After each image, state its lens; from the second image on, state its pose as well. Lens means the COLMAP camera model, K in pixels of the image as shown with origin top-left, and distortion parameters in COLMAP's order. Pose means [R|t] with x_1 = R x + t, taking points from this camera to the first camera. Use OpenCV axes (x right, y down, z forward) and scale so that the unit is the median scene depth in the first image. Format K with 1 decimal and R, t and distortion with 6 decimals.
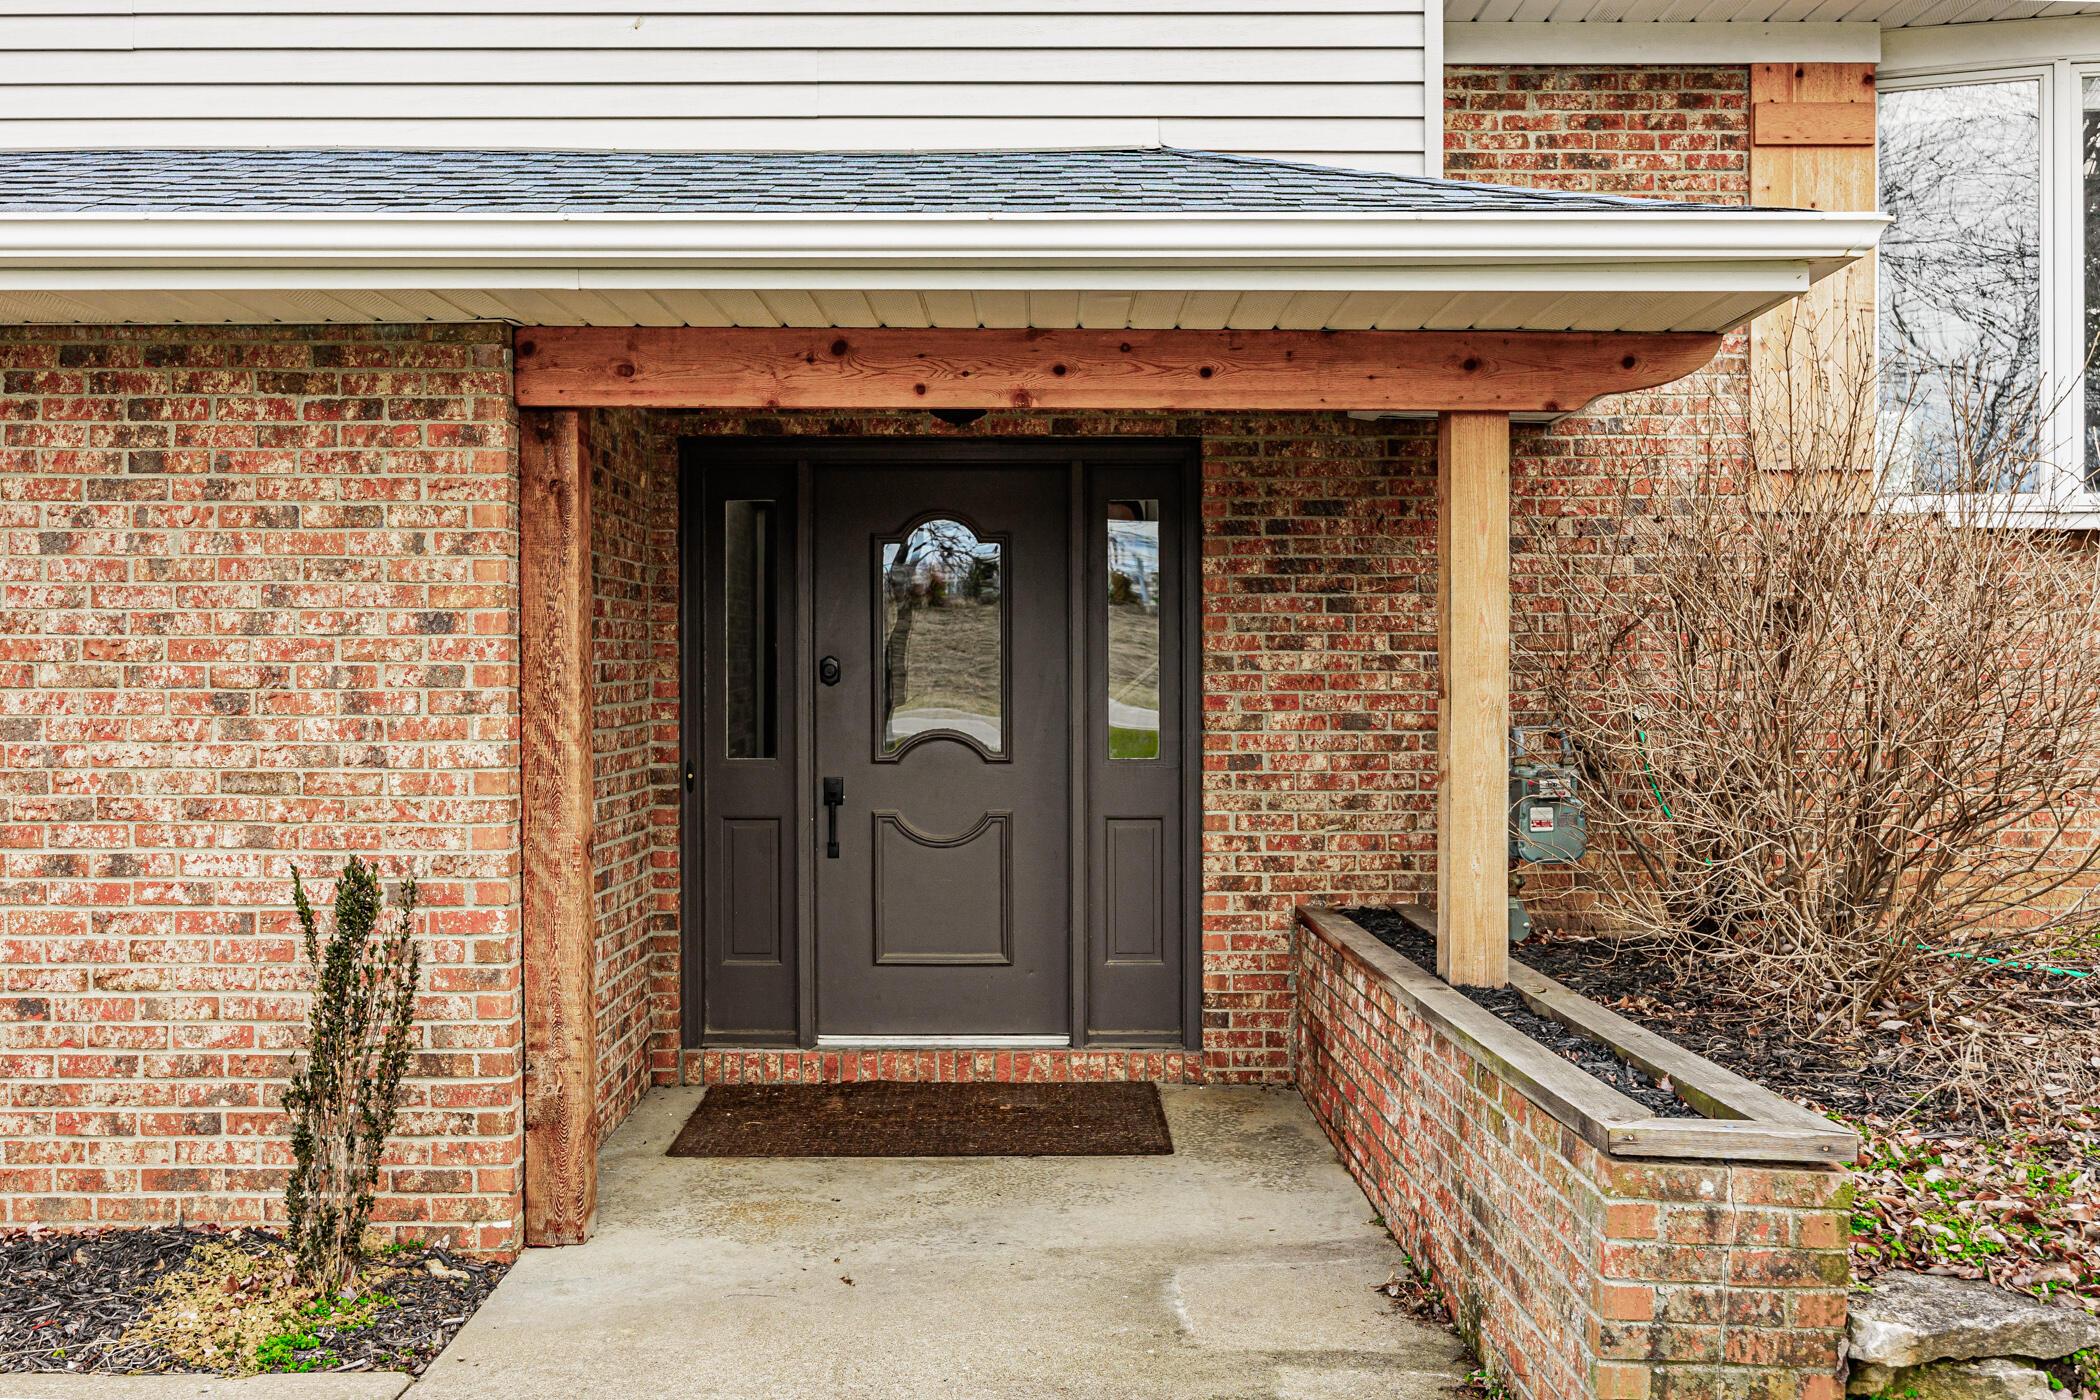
lens RADIAL K [[2133.2, 0, 1050.0], [0, 2133.2, 700.0], [0, 0, 1]] dist [0.004771, 0.001850]
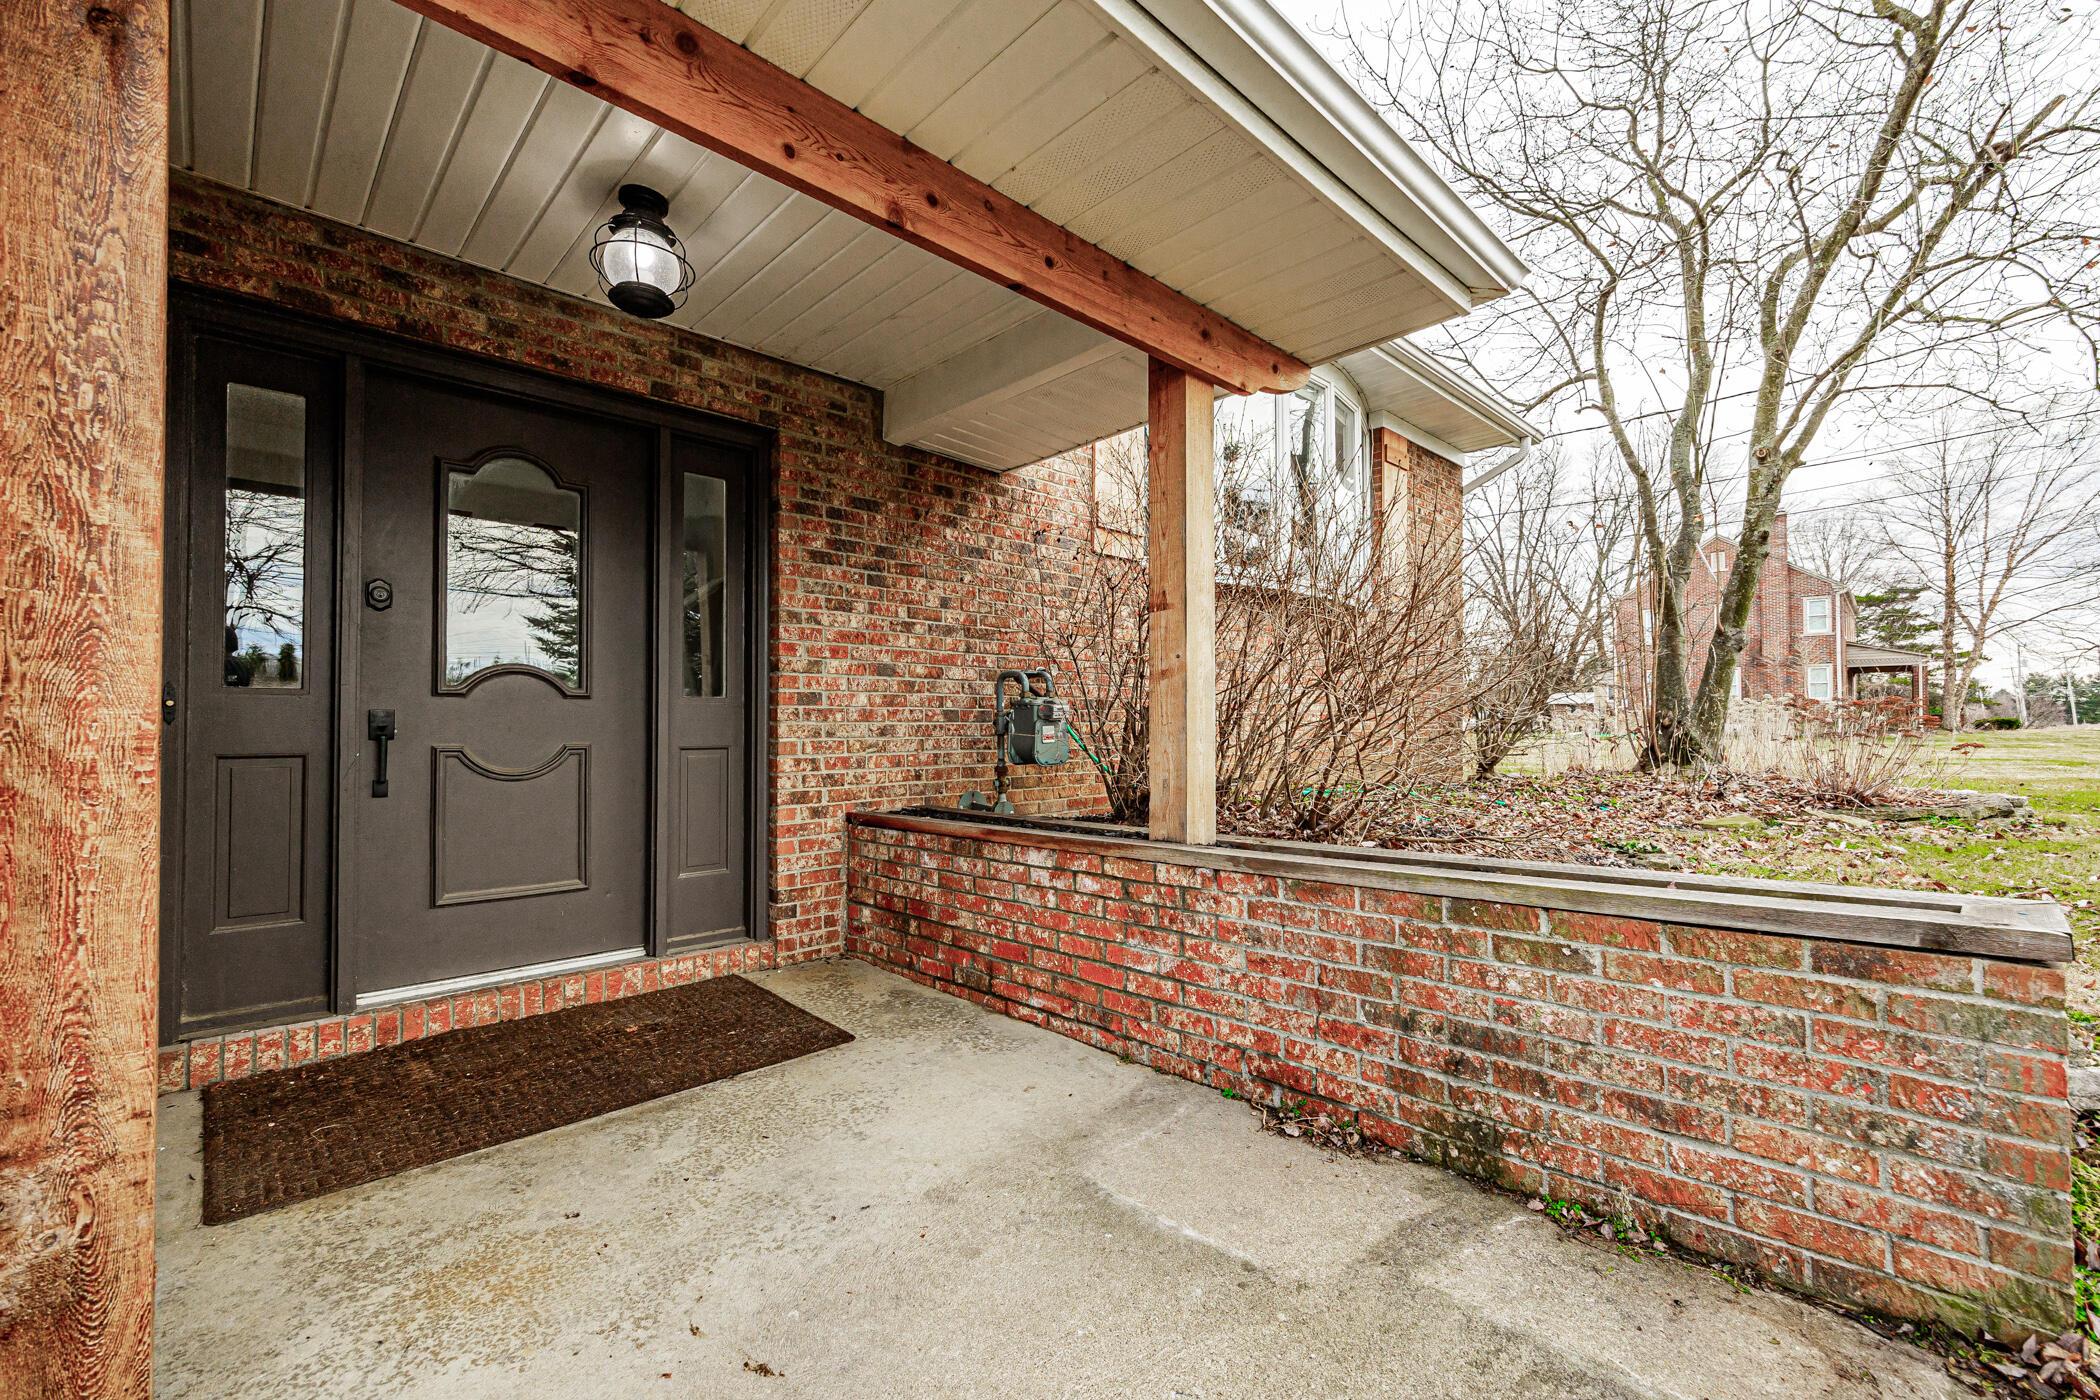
lens RADIAL K [[883.7, 0, 1048.2], [0, 883.7, 712.1], [0, 0, 1]] dist [0.007104, -0.000661]
pose [[0.717688, 0.011850, 0.696264, -0.166014], [0.017922, 0.999210, -0.035479, 0.057575], [-0.696134, 0.037941, 0.716908, 0.536386]]
